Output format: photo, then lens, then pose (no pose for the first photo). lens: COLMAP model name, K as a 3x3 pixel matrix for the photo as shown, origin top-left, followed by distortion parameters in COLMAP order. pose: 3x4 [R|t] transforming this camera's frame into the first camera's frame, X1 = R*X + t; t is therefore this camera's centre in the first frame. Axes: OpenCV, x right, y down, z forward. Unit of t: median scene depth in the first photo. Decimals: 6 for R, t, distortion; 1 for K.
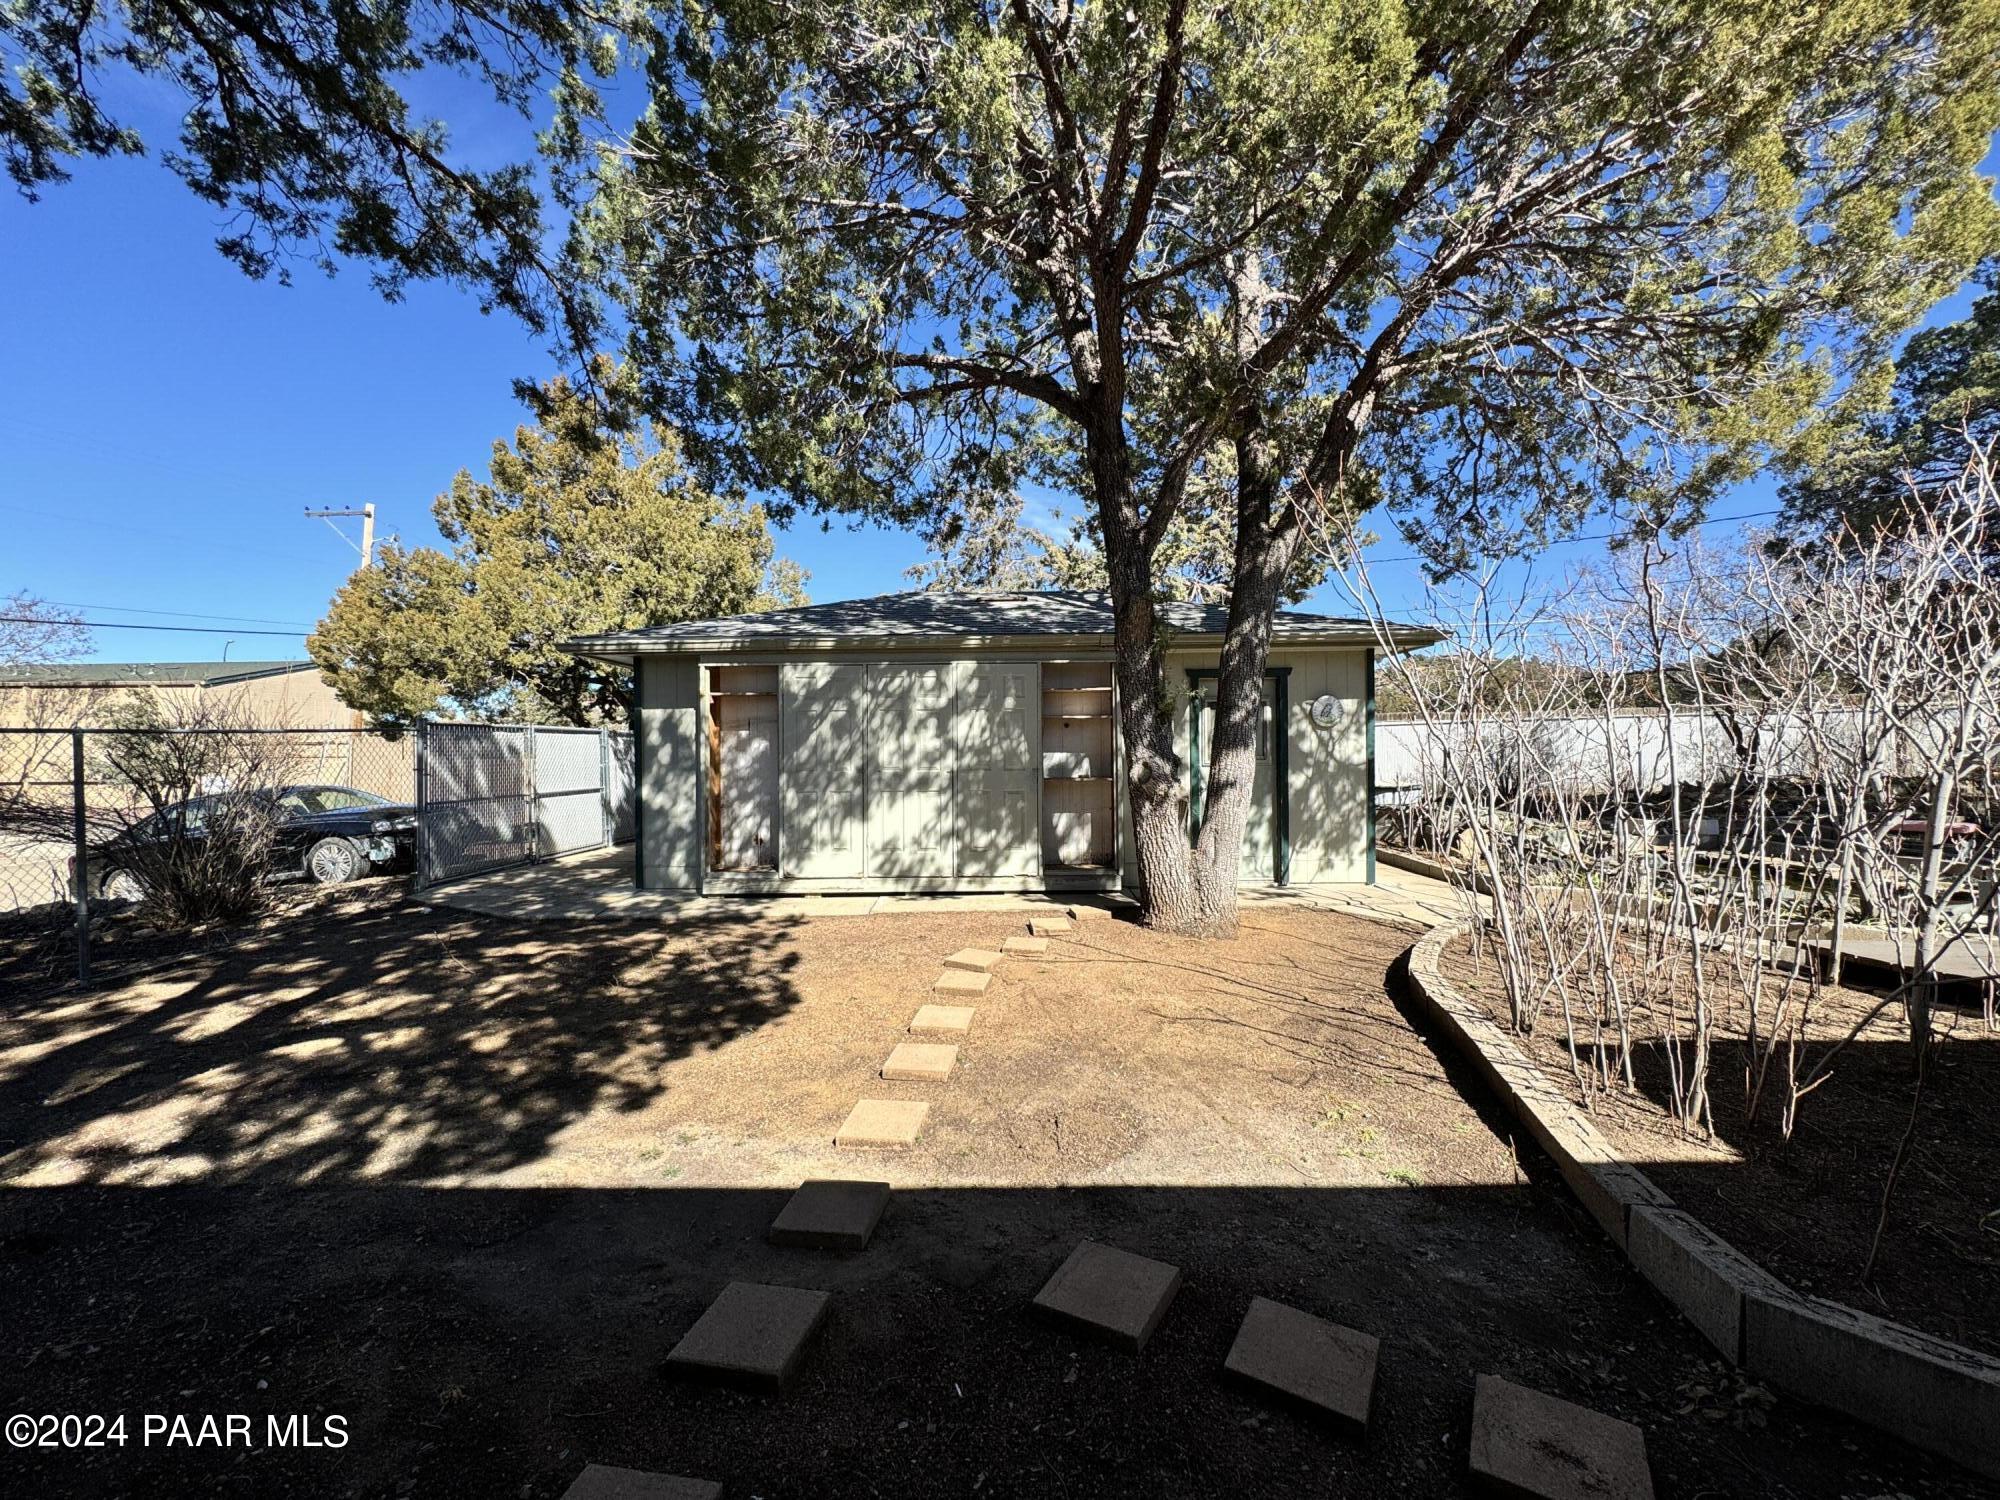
lens RADIAL K [[795.2, 0, 1004.9], [0, 795.2, 759.5], [0, 0, 1]] dist [0.000455, -0.000175]
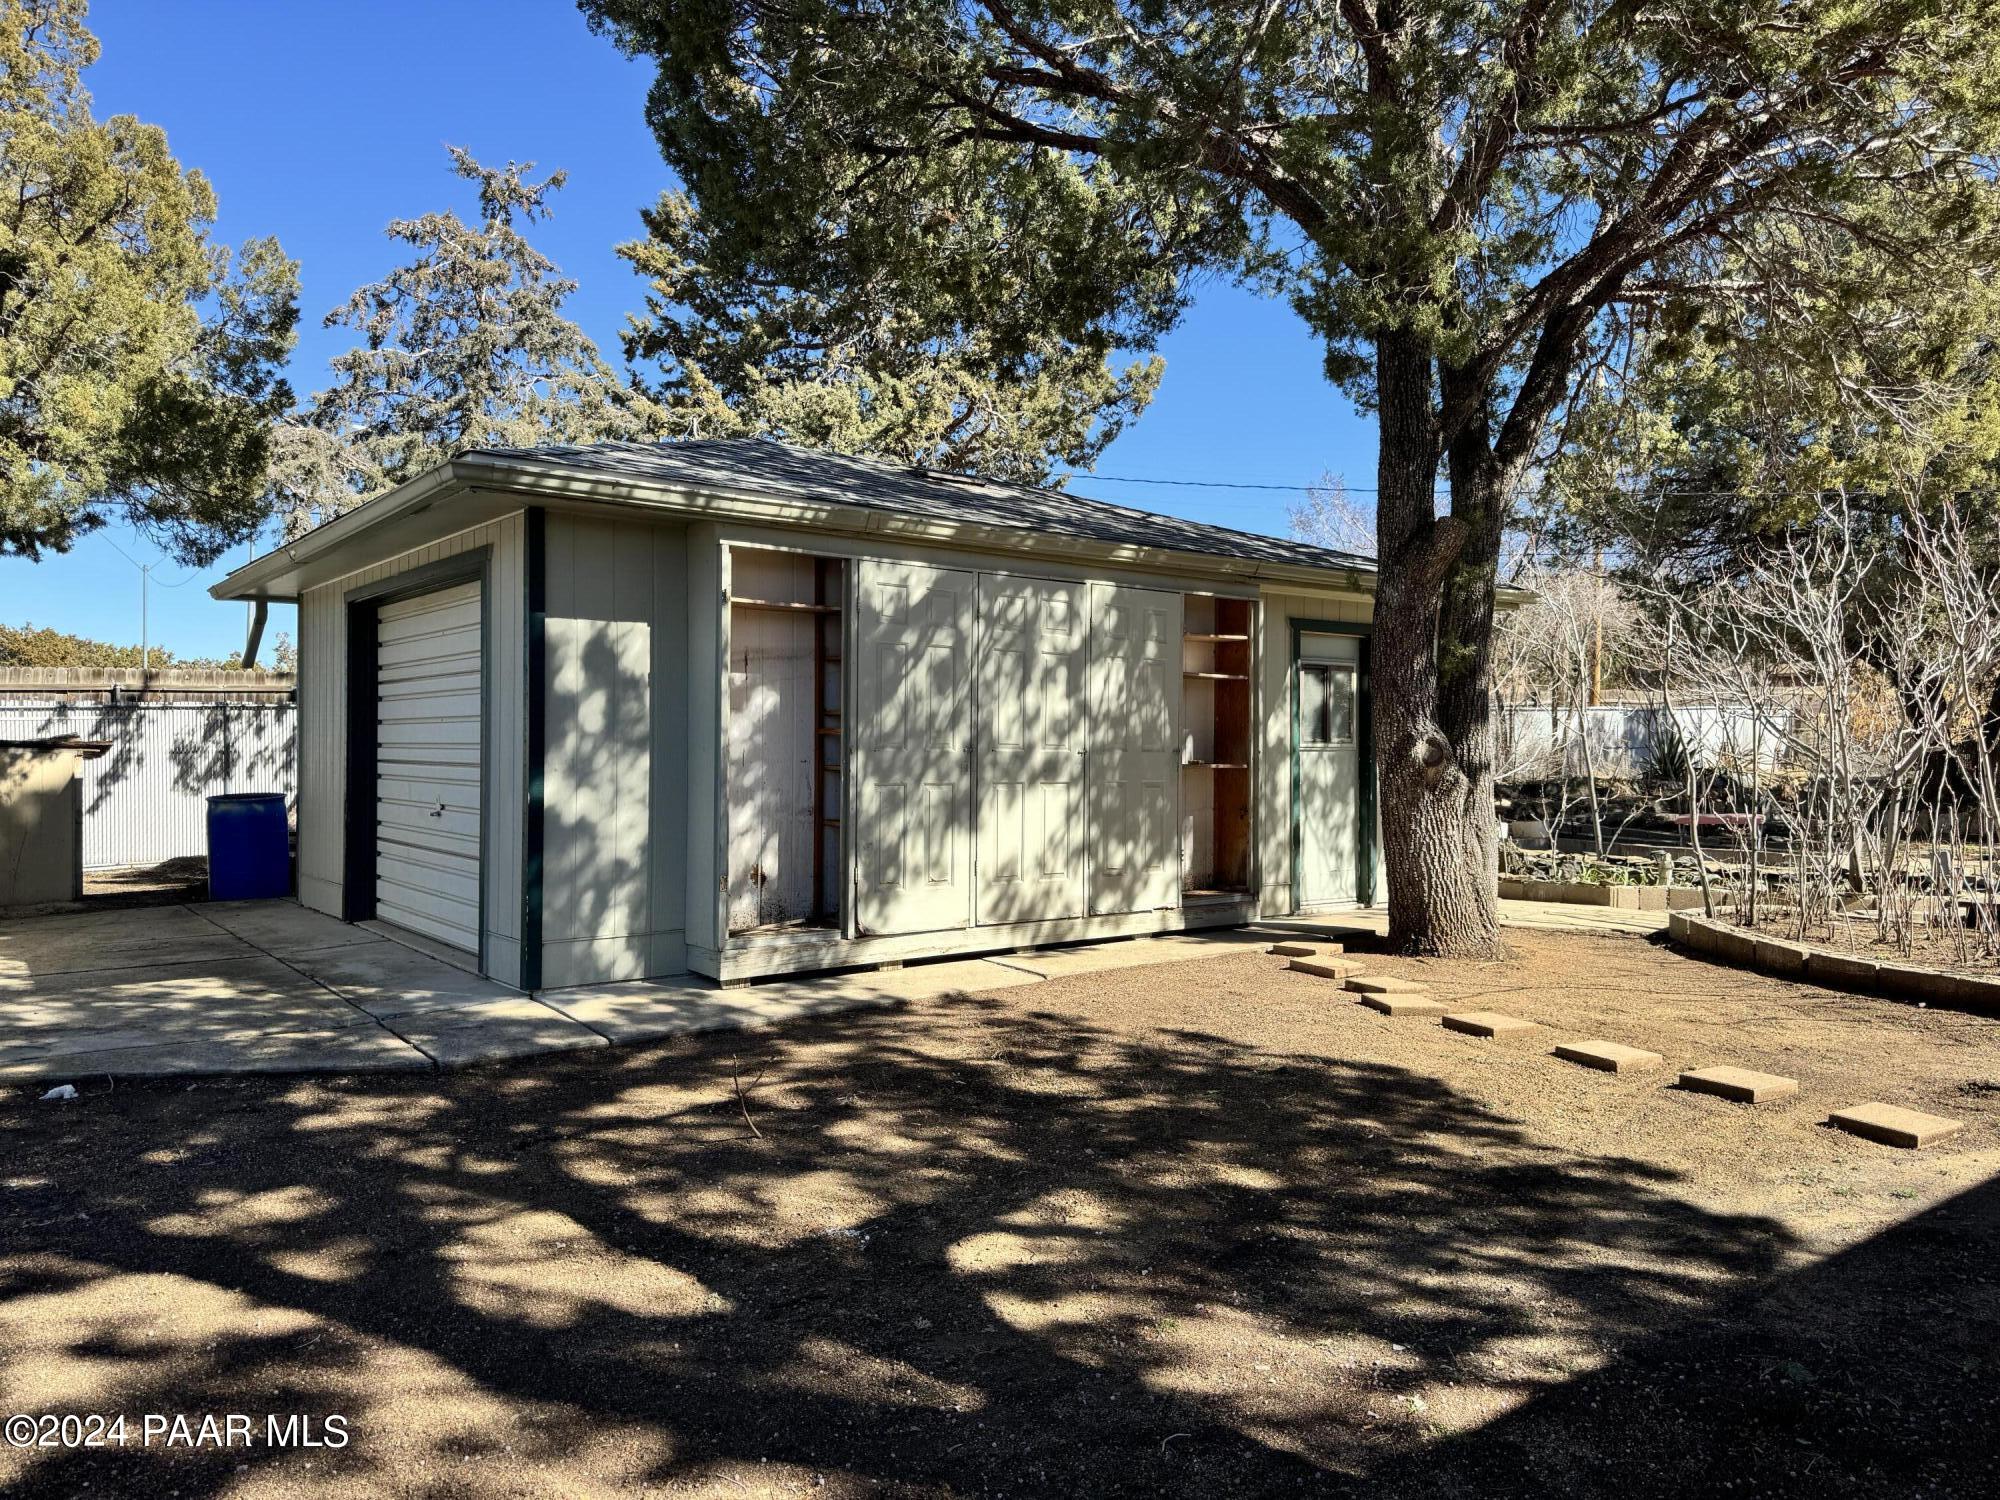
lens RADIAL K [[1408.7, 0, 991.8], [0, 1408.7, 740.3], [0, 0, 1]] dist [0.097296, -0.122418]
pose [[0.777156, 0.018257, 0.629043, -0.837584], [-0.006317, 0.999755, -0.021212, 0.030530], [-0.629277, 0.012512, 0.777081, 0.165651]]
